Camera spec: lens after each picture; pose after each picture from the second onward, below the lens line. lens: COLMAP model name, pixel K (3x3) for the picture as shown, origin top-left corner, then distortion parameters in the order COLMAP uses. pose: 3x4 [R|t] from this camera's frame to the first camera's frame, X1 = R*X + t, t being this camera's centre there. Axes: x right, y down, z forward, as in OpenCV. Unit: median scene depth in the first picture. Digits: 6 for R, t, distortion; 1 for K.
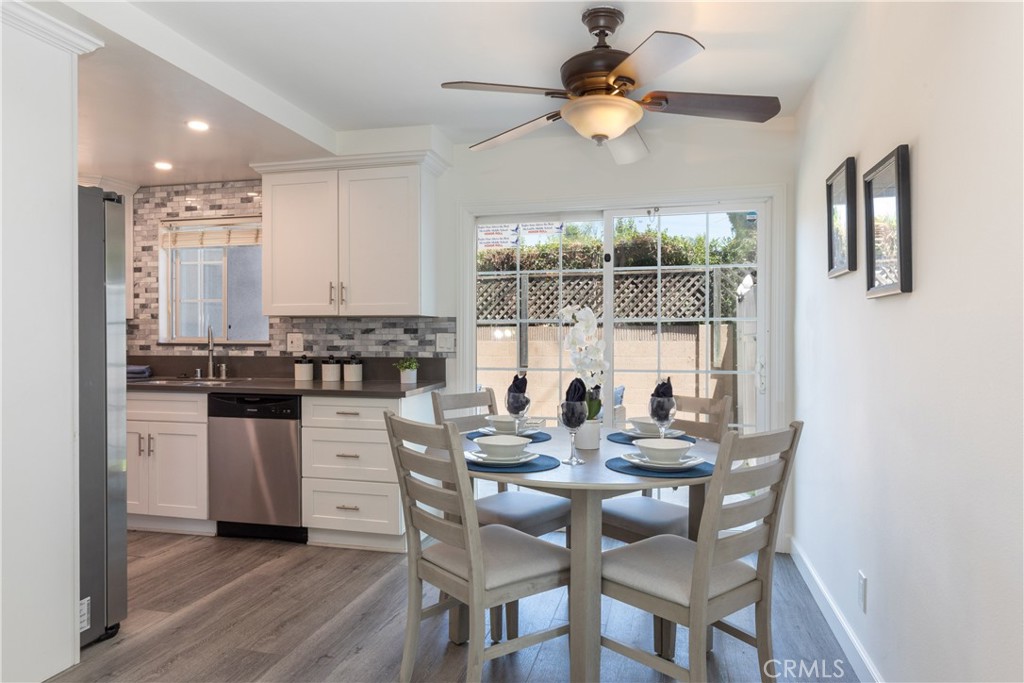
lens RADIAL K [[651.2, 0, 514.1], [0, 651.2, 337.7], [0, 0, 1]] dist [-0.004722, -0.000485]
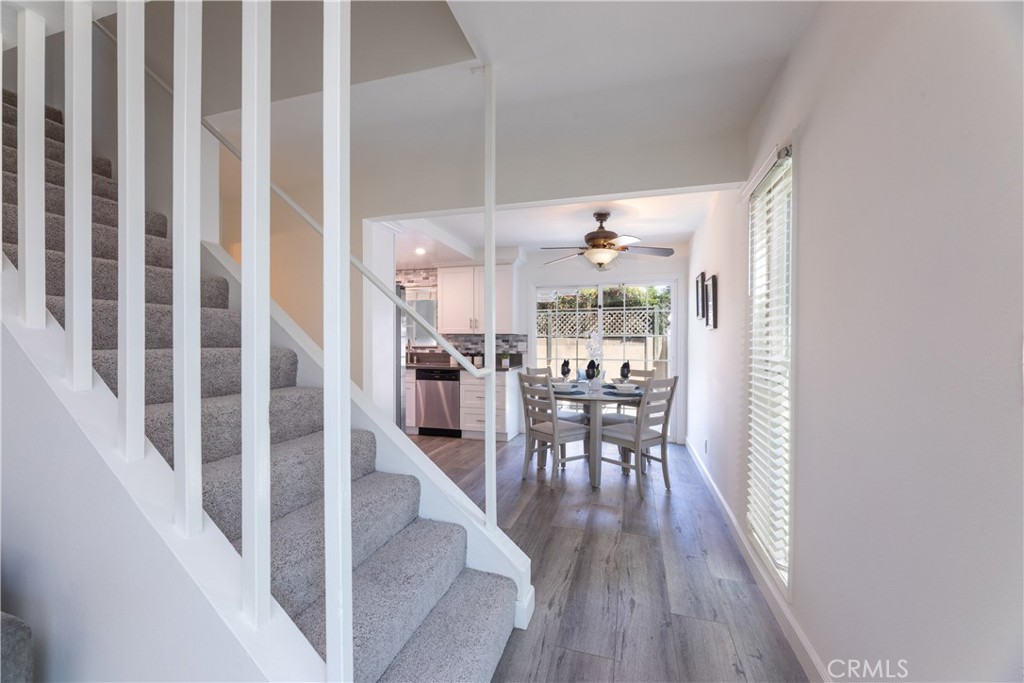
lens RADIAL K [[415.6, 0, 505.7], [0, 415.6, 346.6], [0, 0, 1]] dist [0.001775, 0.000214]
pose [[0.998223, 0.002862, -0.059525, -0.082949], [-0.002478, 0.999976, 0.006530, -0.000526], [0.059542, -0.006370, 0.998205, -0.378021]]
